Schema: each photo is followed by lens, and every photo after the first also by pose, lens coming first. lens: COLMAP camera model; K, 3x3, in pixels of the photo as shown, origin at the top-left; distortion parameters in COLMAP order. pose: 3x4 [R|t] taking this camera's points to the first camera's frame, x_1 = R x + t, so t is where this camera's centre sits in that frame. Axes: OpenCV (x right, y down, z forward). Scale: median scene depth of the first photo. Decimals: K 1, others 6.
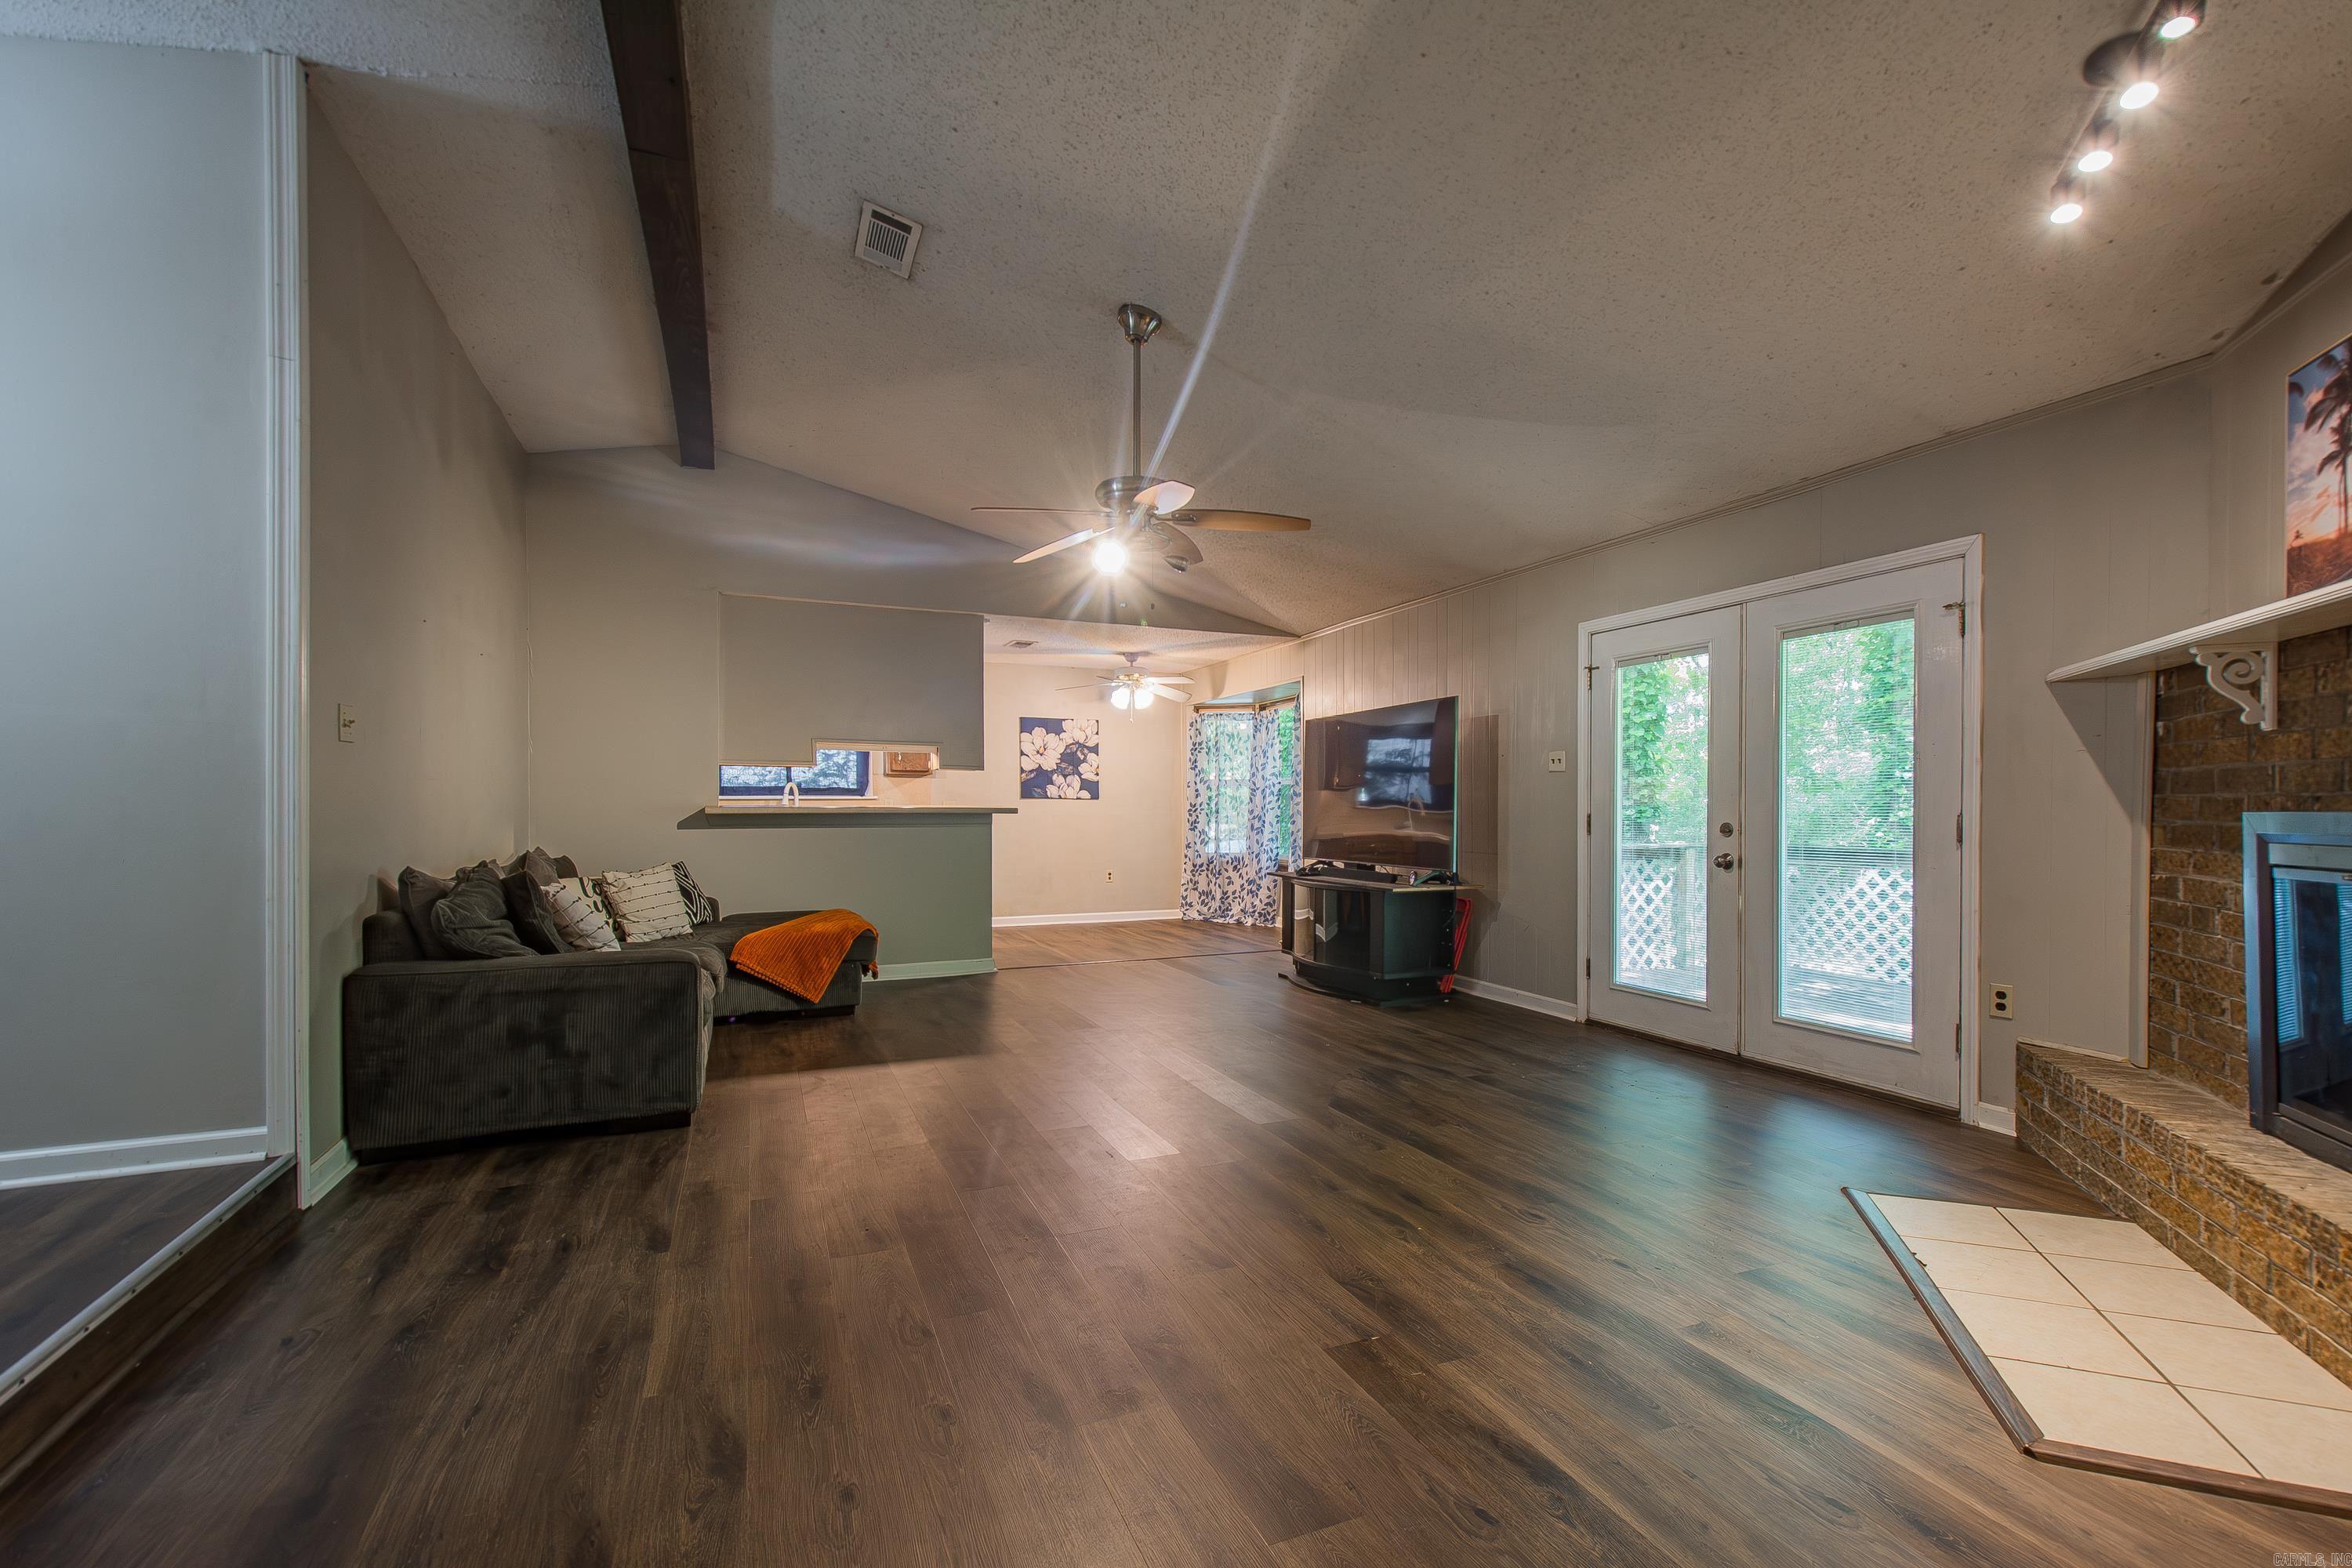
lens RADIAL K [[1043.9, 0, 1220.1], [0, 1043.9, 818.9], [0, 0, 1]] dist [0.025379, -0.009780]
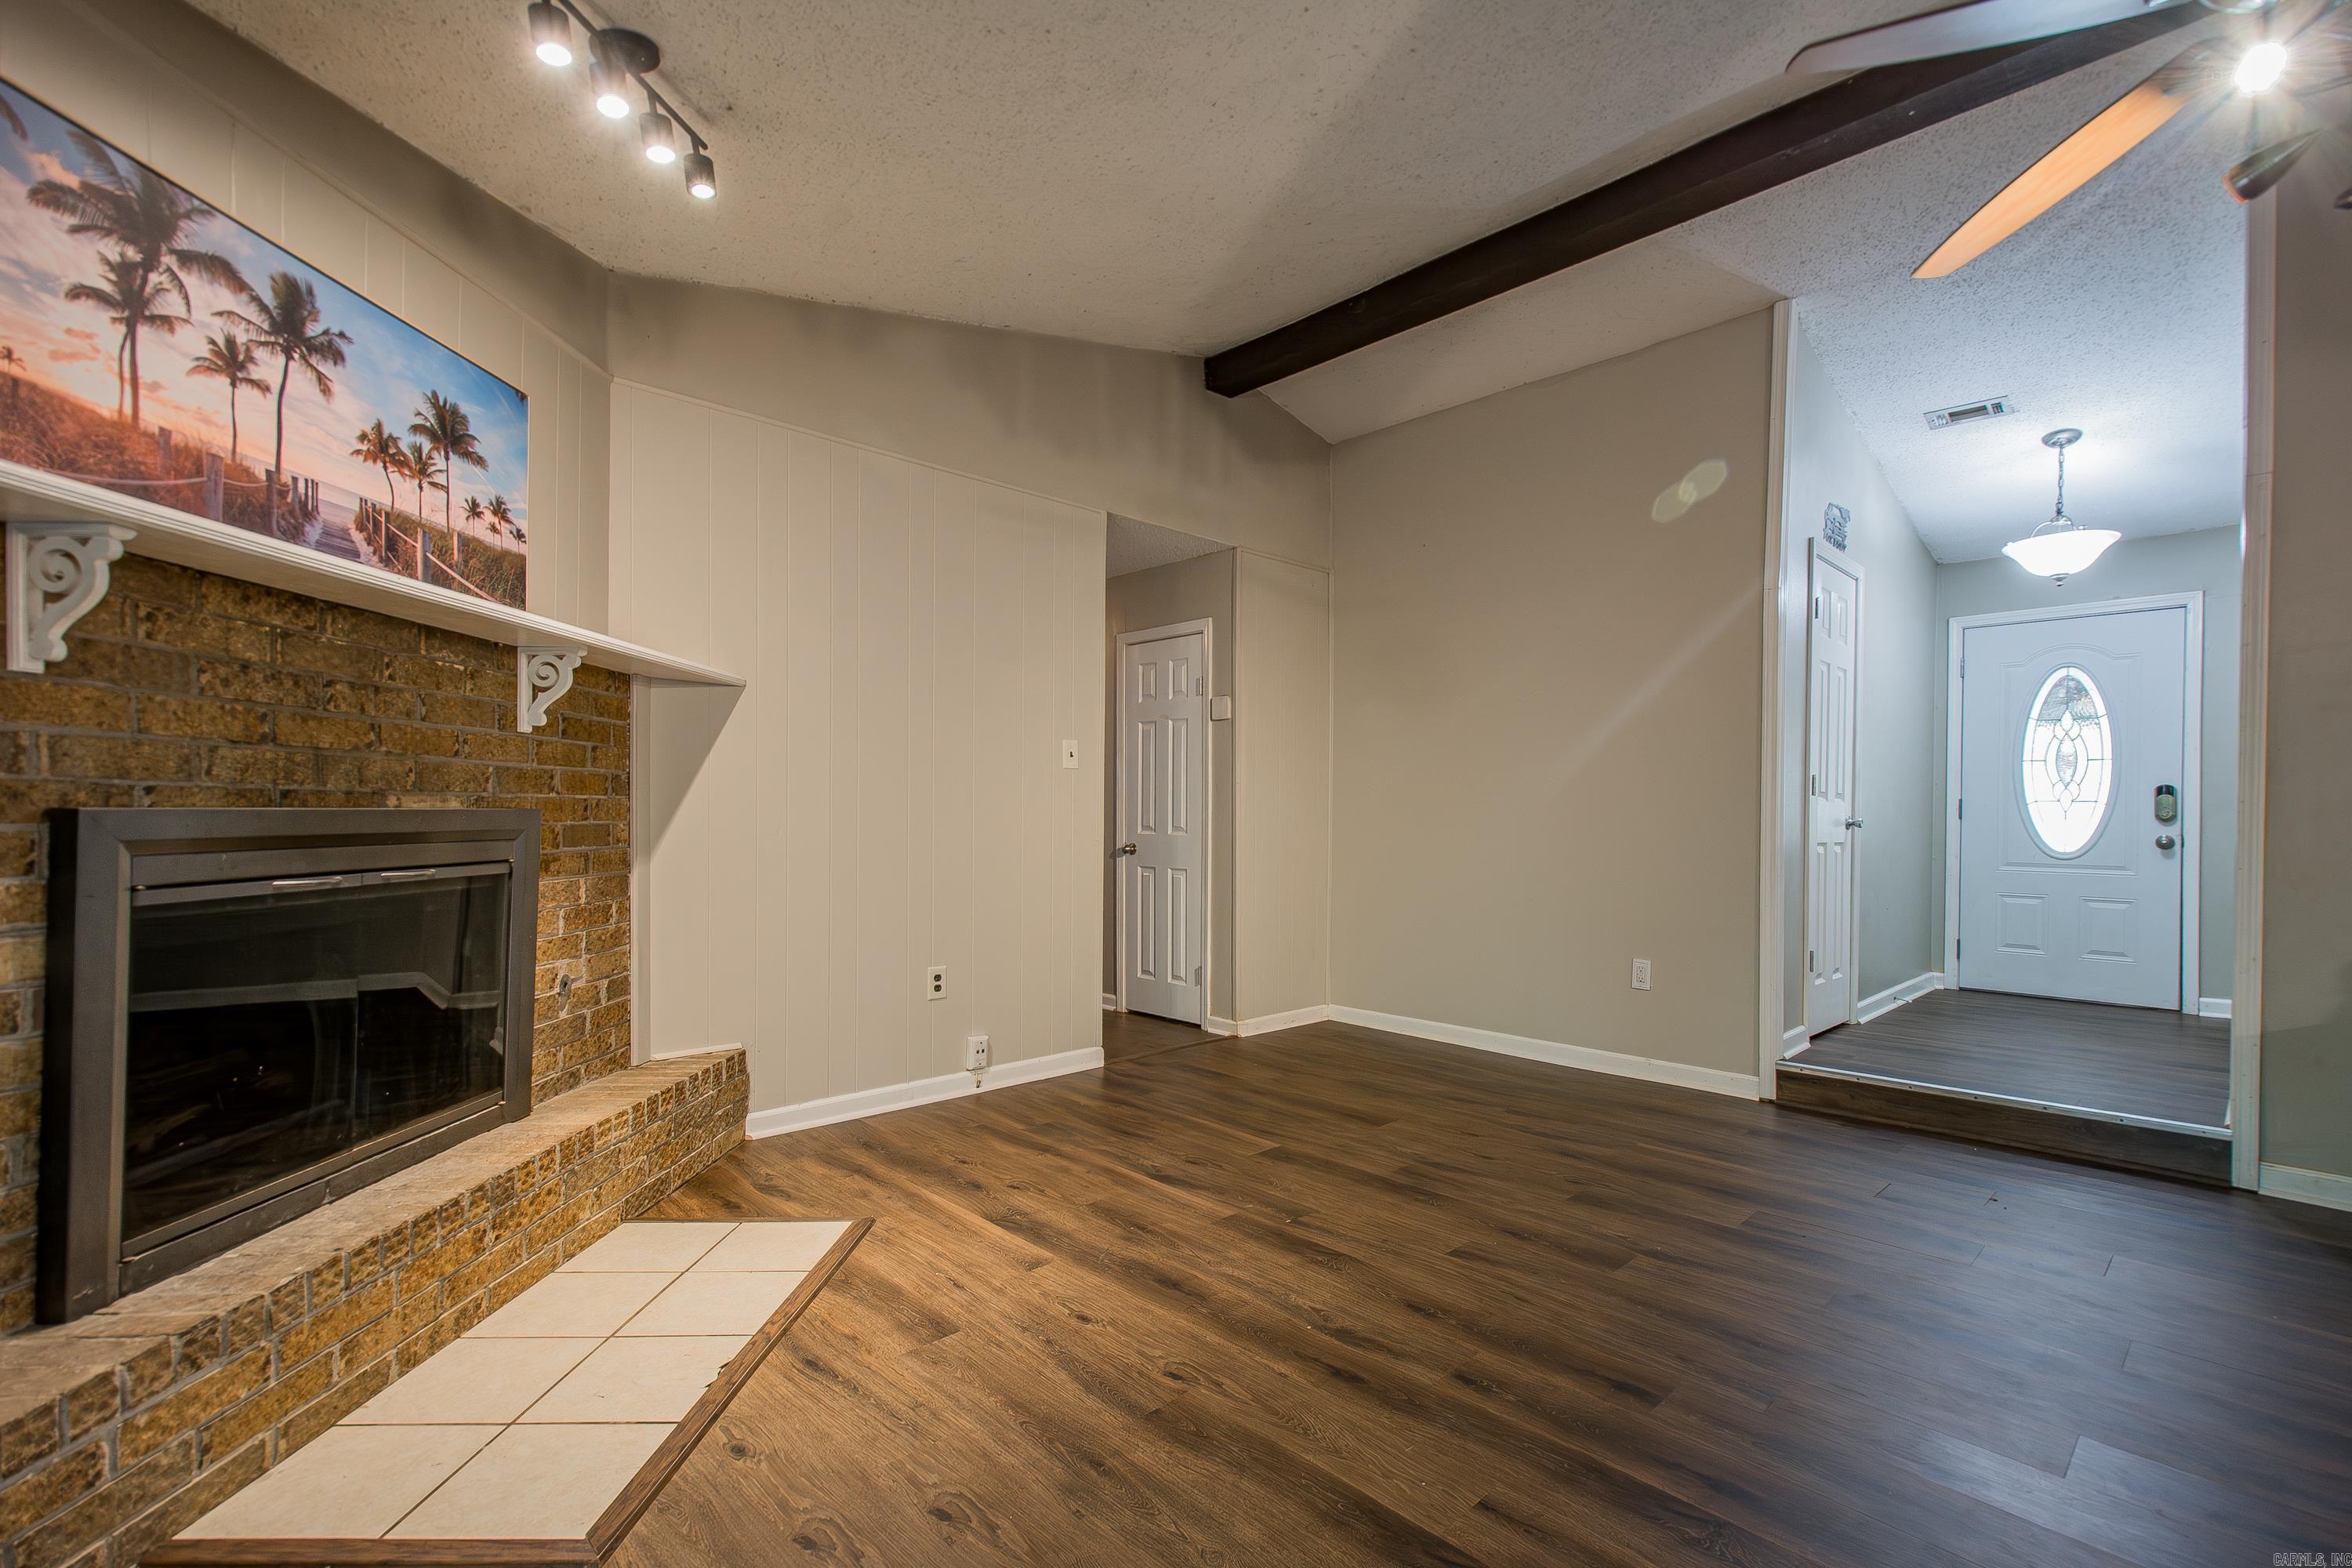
lens RADIAL K [[1045.7, 0, 1225.3], [0, 1045.7, 818.5], [0, 0, 1]] dist [0.002598, -0.000878]
pose [[-0.935744, -0.008149, -0.352587, 0.242968], [-0.014054, 0.999801, 0.014191, -0.008034], [0.352401, 0.018234, -0.935671, 0.774255]]
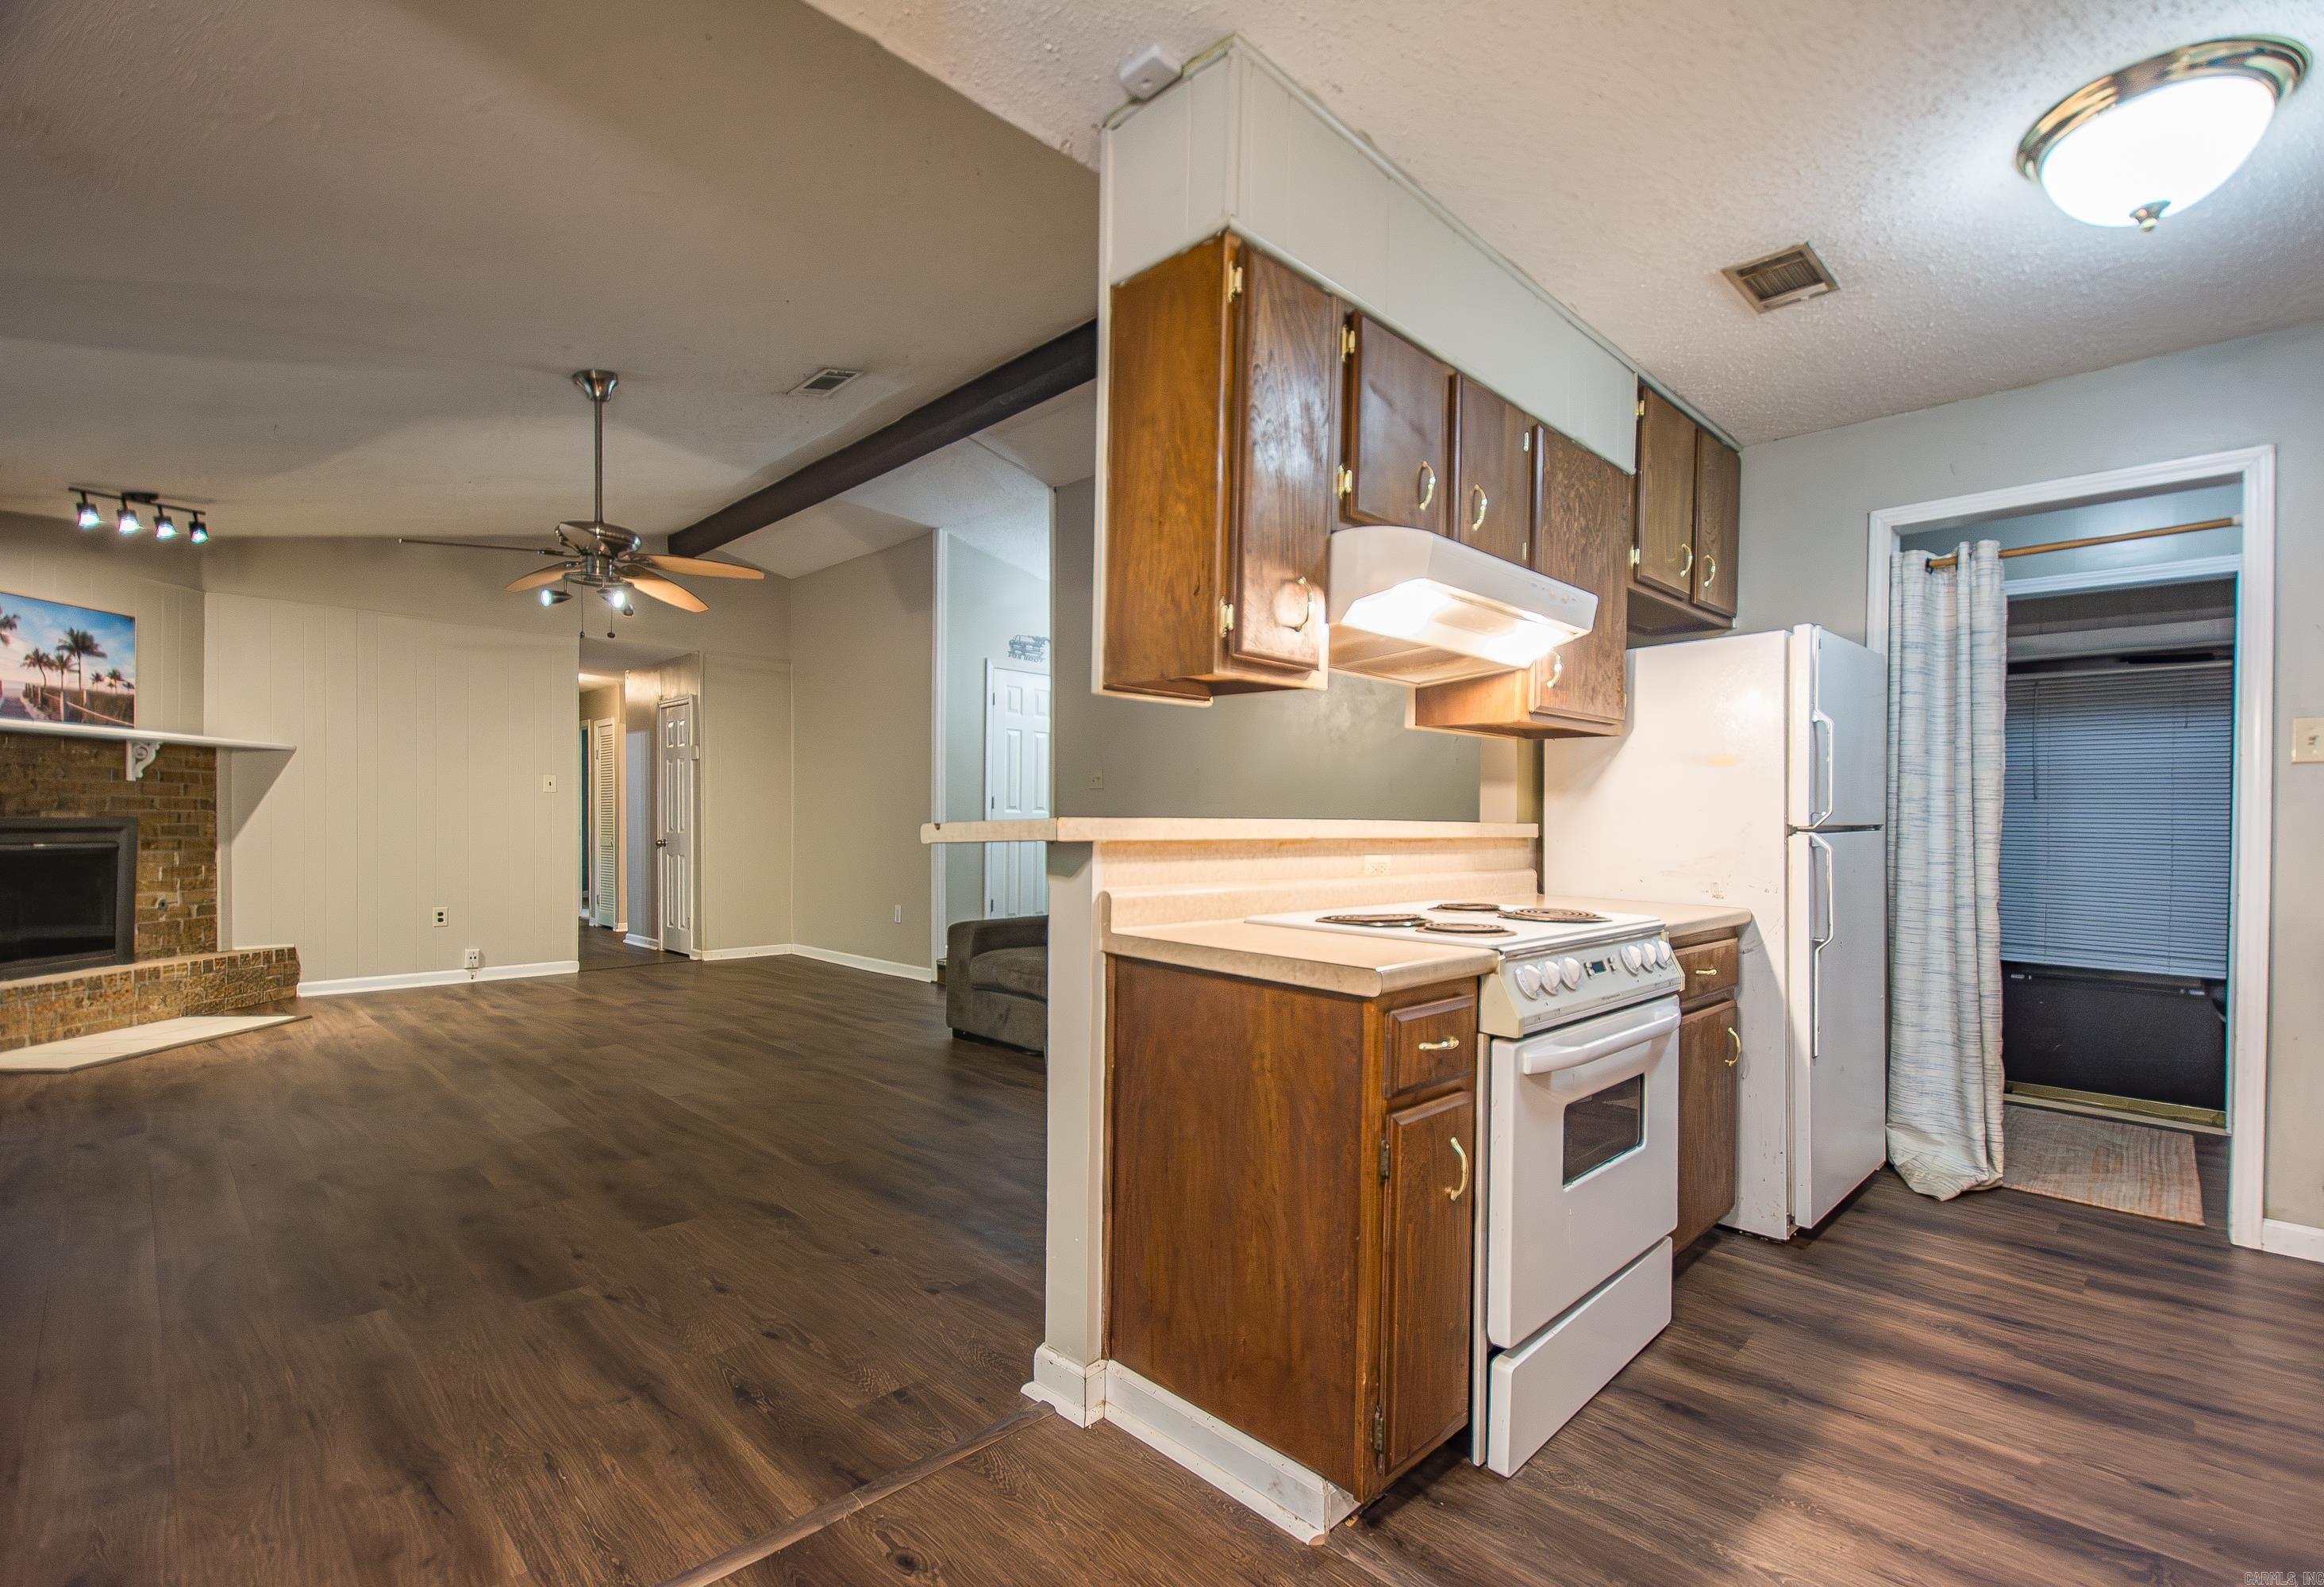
lens RADIAL K [[1038.0, 0, 1228.4], [0, 1038.0, 825.4], [0, 0, 1]] dist [-0.000824, -0.000542]
pose [[-0.921922, -0.005991, -0.387329, -0.172943], [-0.012272, 0.999830, 0.013747, -0.018920], [0.387181, 0.017427, -0.921839, 1.471479]]
